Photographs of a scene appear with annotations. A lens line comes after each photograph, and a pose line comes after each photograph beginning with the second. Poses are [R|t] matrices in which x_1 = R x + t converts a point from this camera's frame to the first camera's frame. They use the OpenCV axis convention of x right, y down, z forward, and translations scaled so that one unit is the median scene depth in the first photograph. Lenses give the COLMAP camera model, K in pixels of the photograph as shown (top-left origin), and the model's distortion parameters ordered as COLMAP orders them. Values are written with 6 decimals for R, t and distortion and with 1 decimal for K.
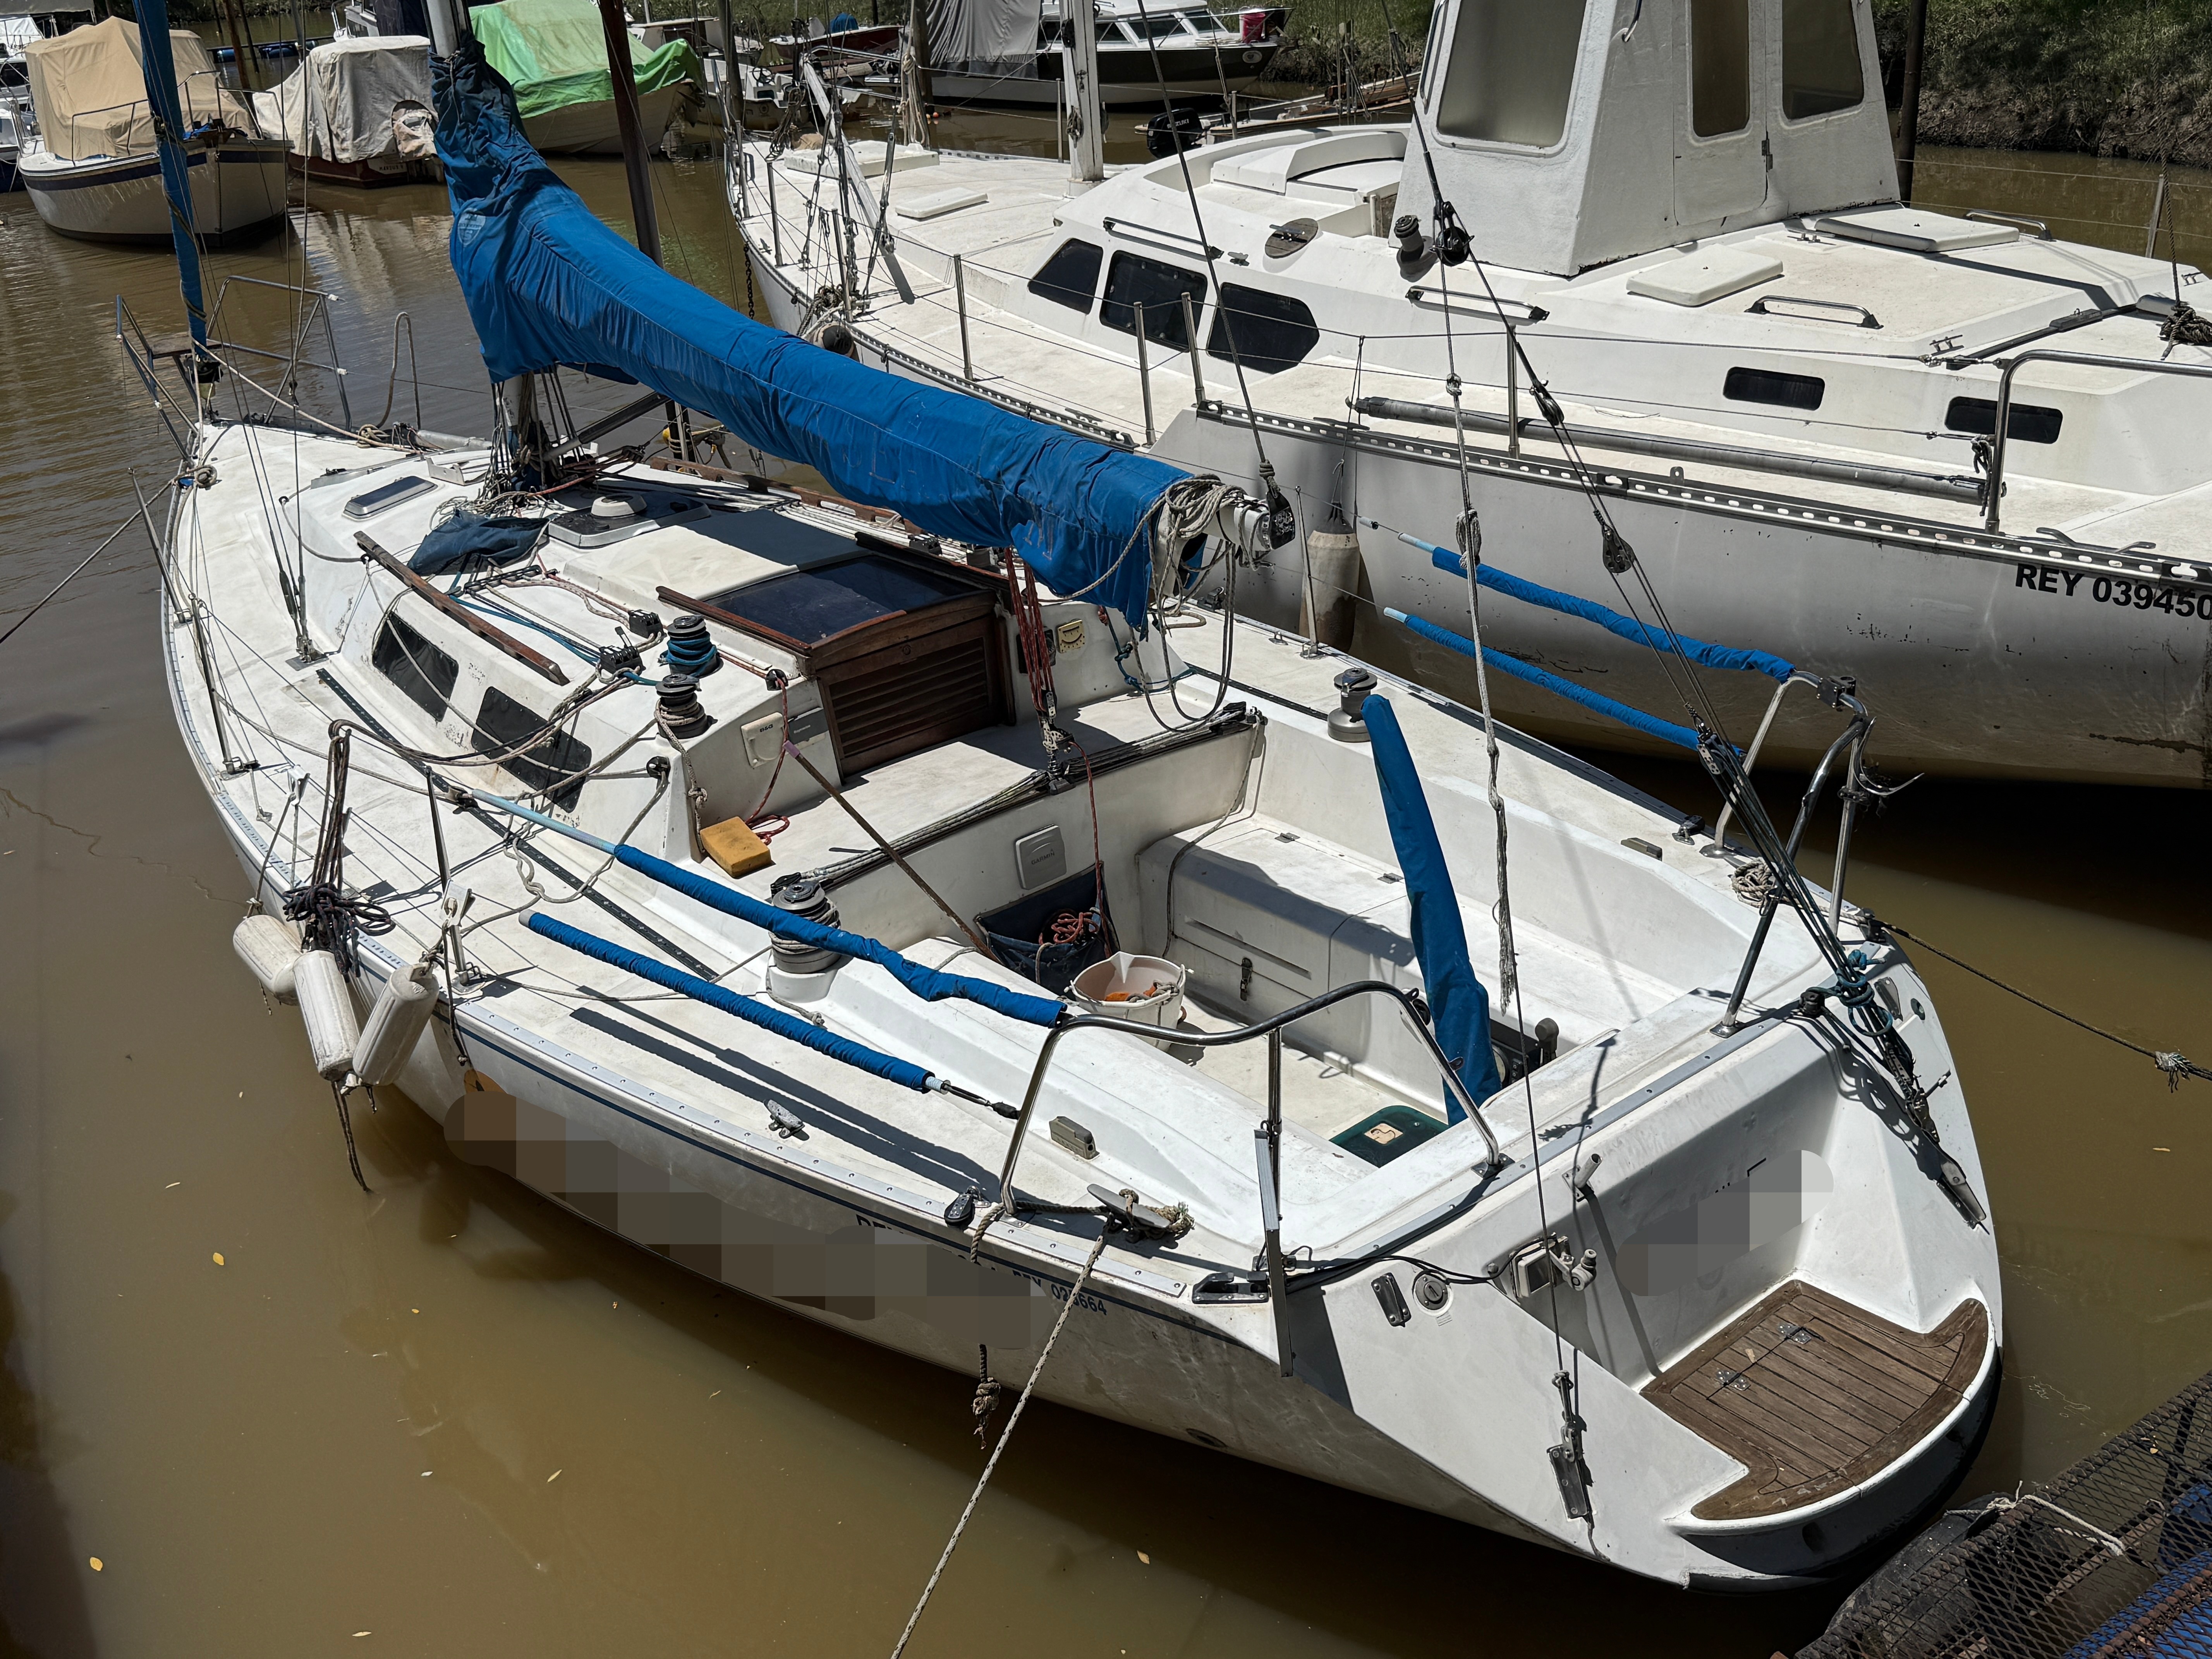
lens RADIAL K [[2200.1, 0, 1106.0], [0, 2200.1, 829.5], [0, 0, 1]] dist [0.209902, -0.498126]
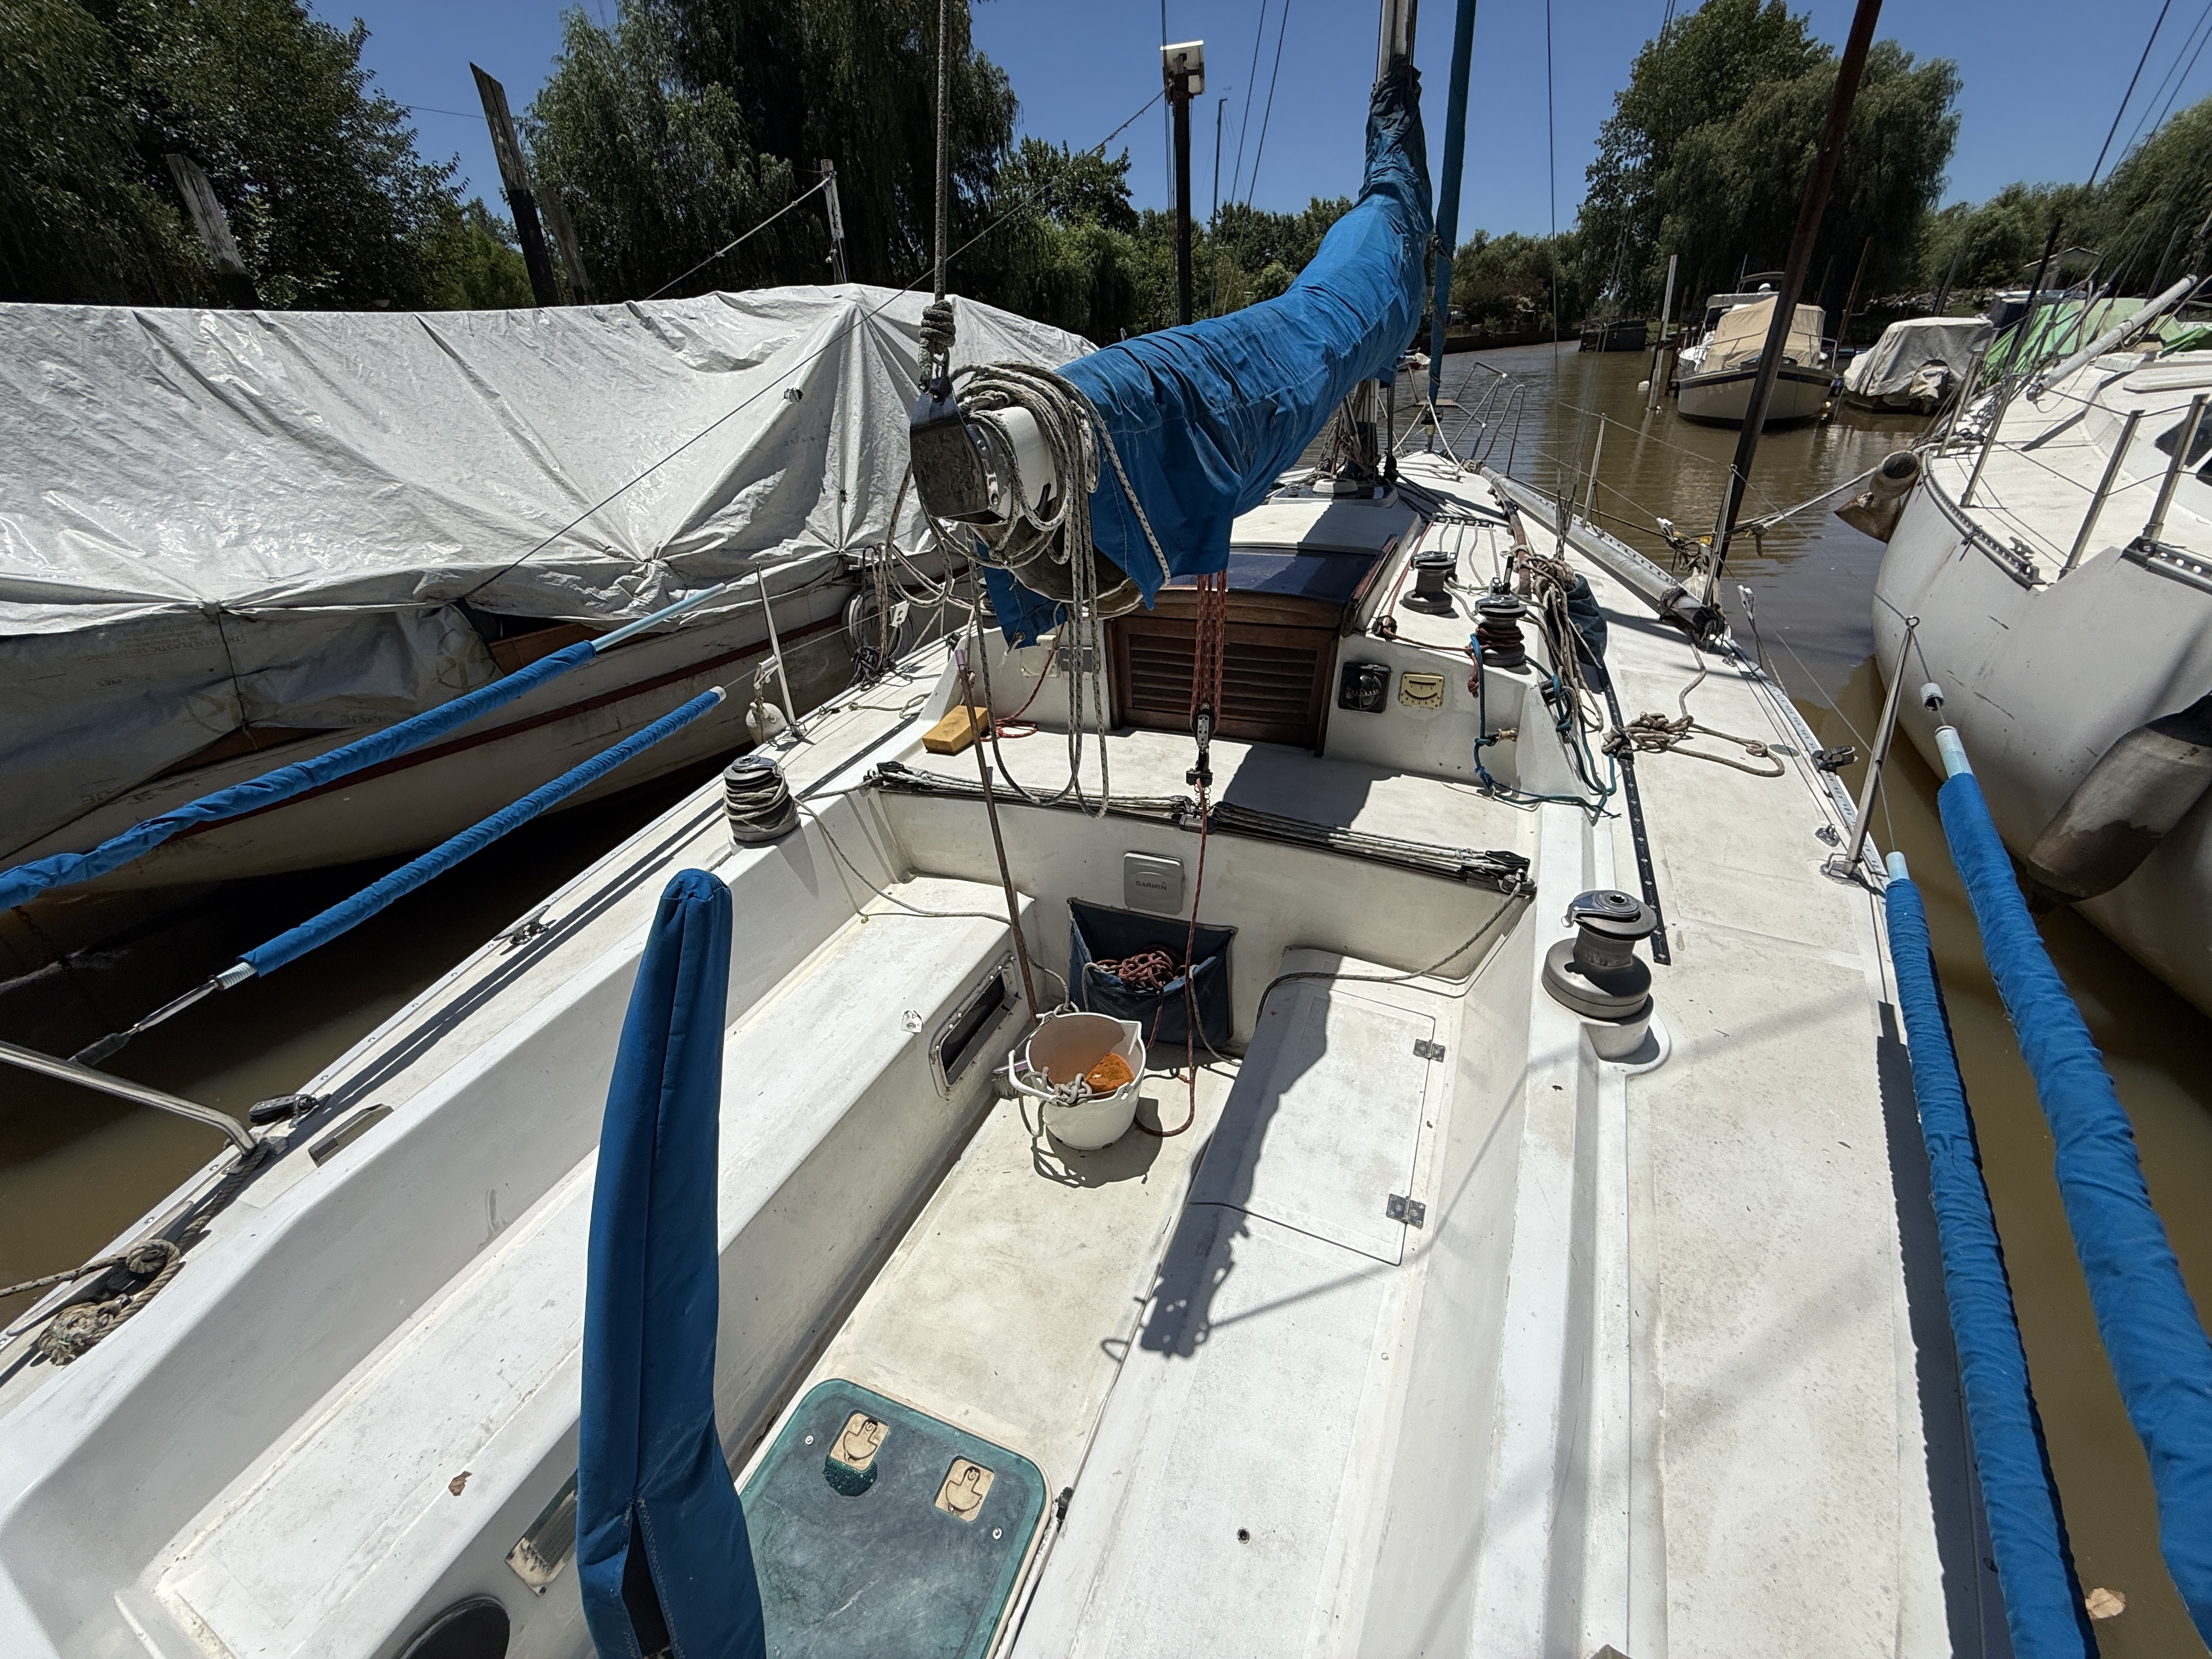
lens RADIAL K [[879.5, 0, 1097.3], [0, 879.5, 830.2], [0, 0, 1]] dist [-0.000163, 0.000336]
pose [[0.460169, 0.467955, -0.754495, 0.213218], [-0.342829, 0.877562, 0.335192, -0.113408], [0.818971, 0.104418, 0.564255, 0.744022]]
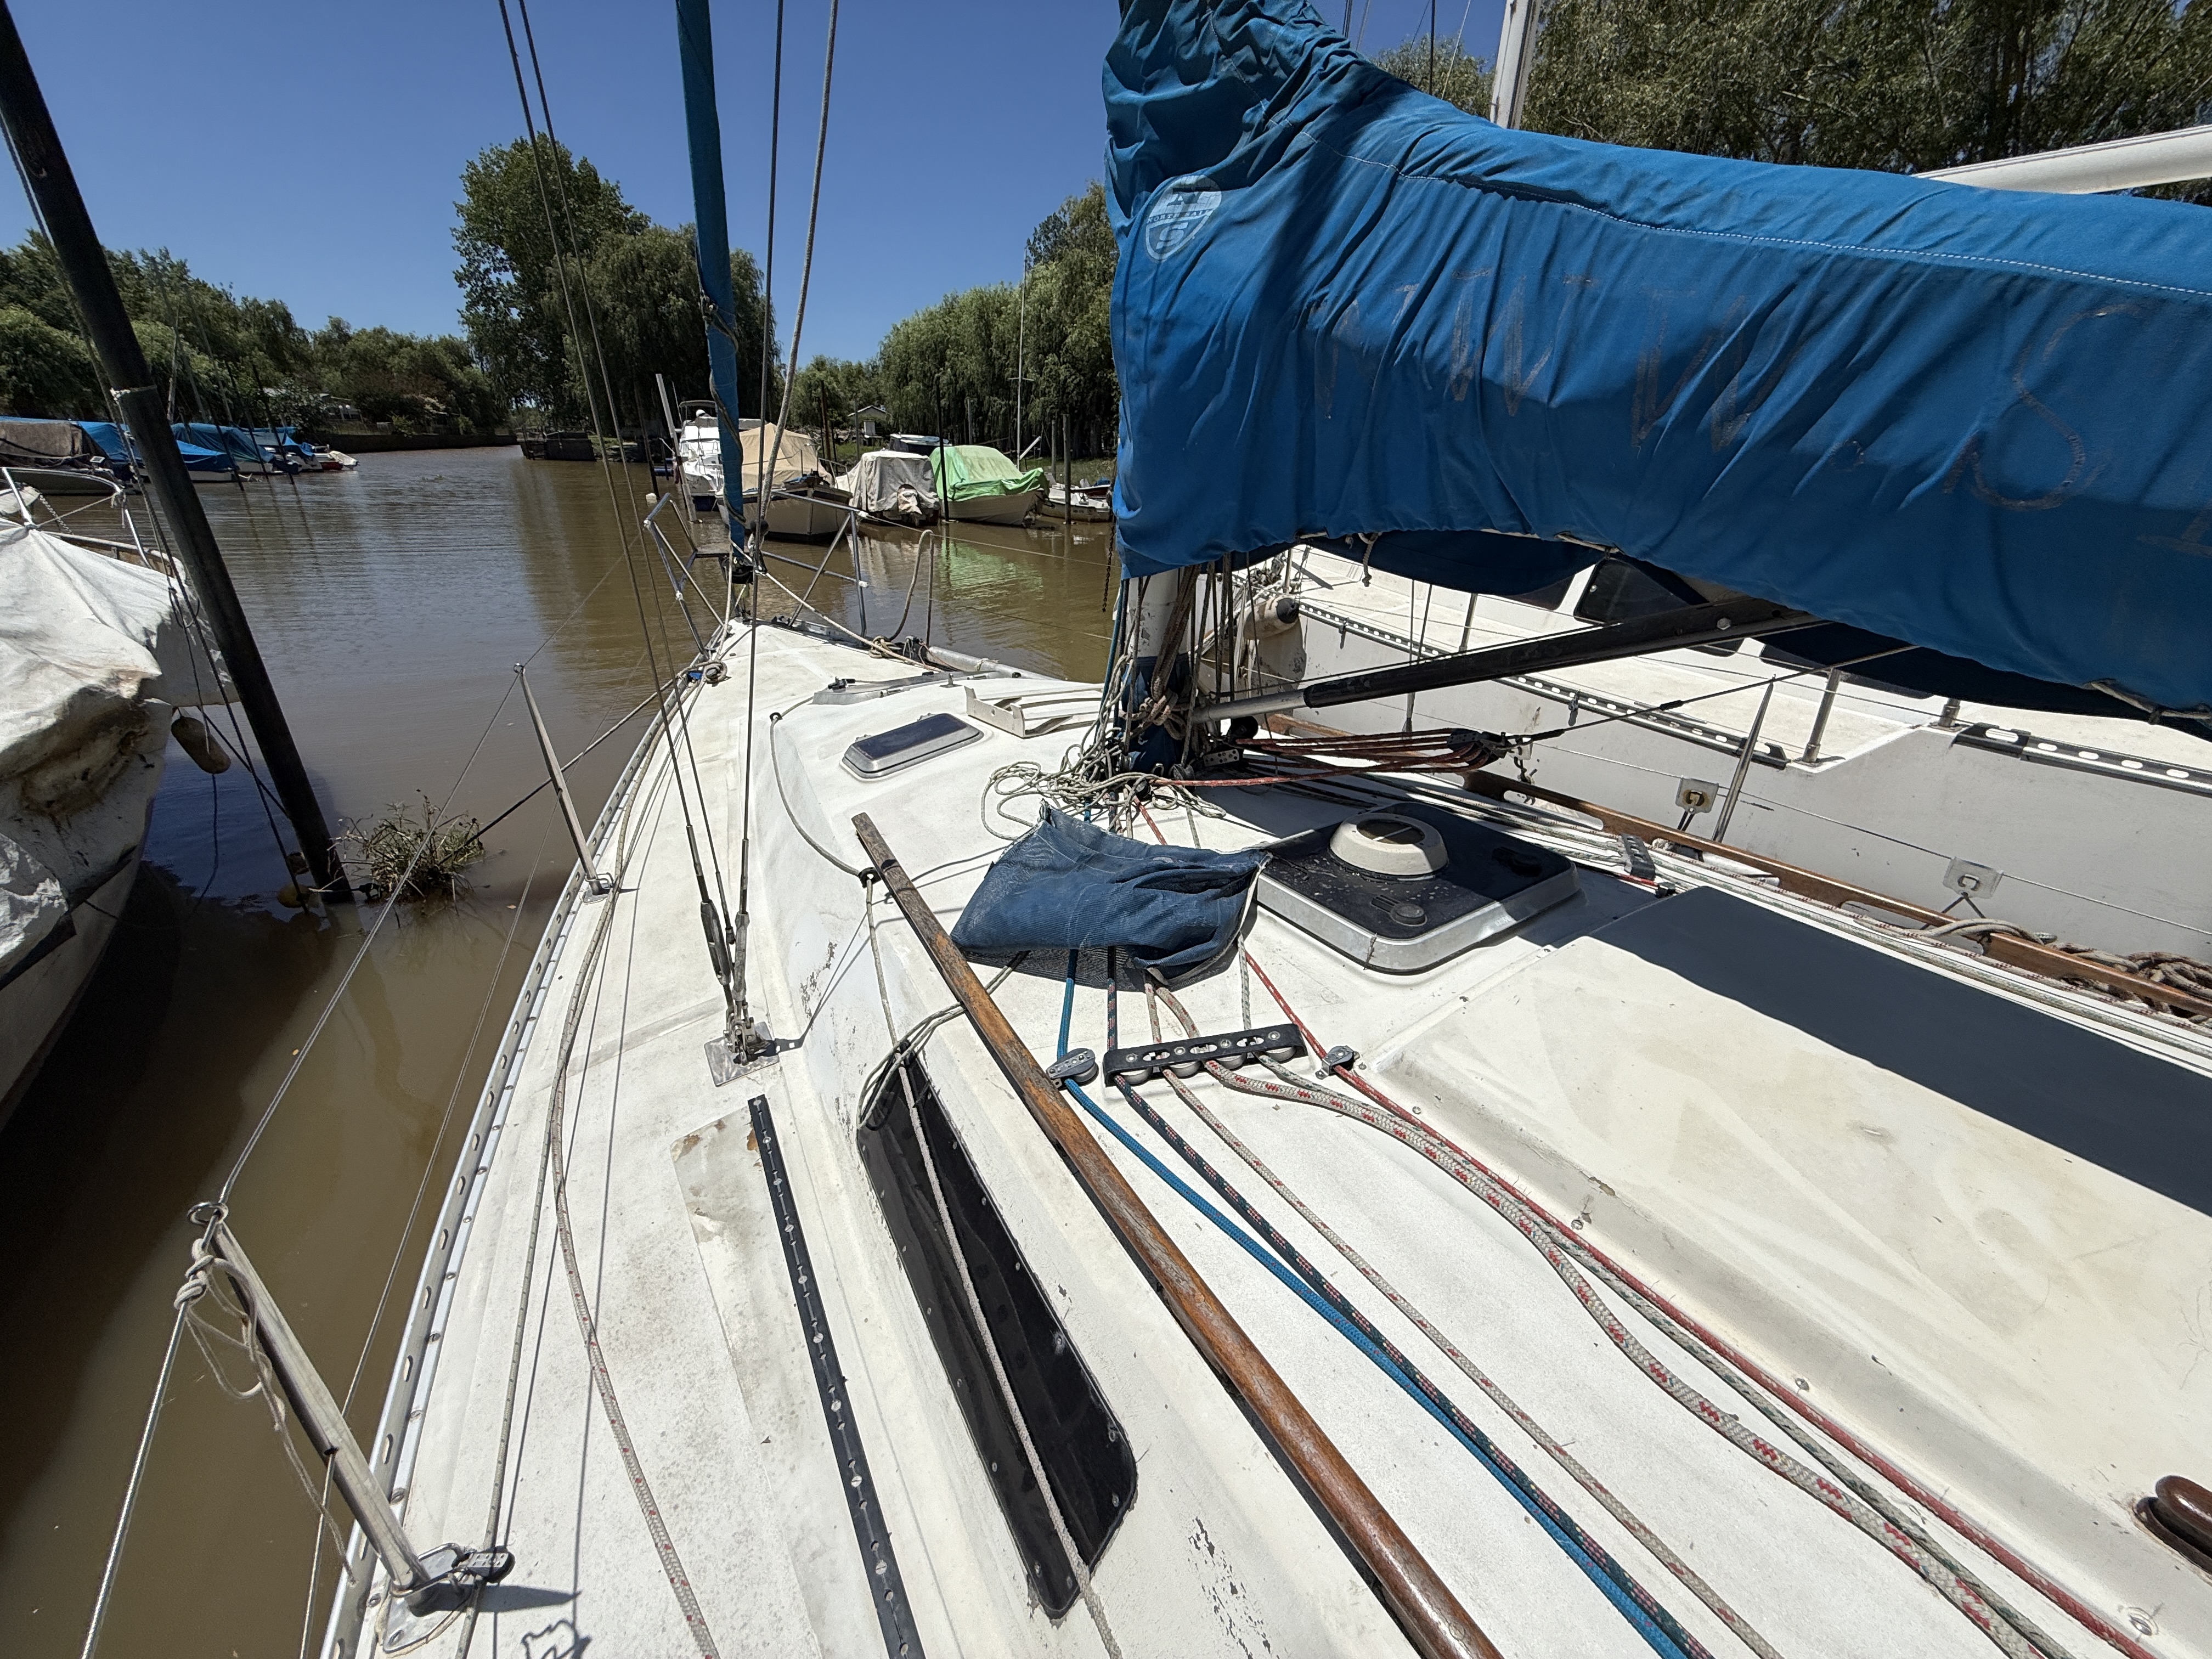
lens RADIAL K [[870.0, 0, 1104.6], [0, 870.0, 836.8], [0, 0, 1]] dist [-0.001325, 0.000090]
pose [[0.992662, 0.116239, -0.033332, -0.320152], [-0.115807, 0.993164, 0.014633, -0.167535], [0.034805, -0.010666, 0.999337, 0.947483]]
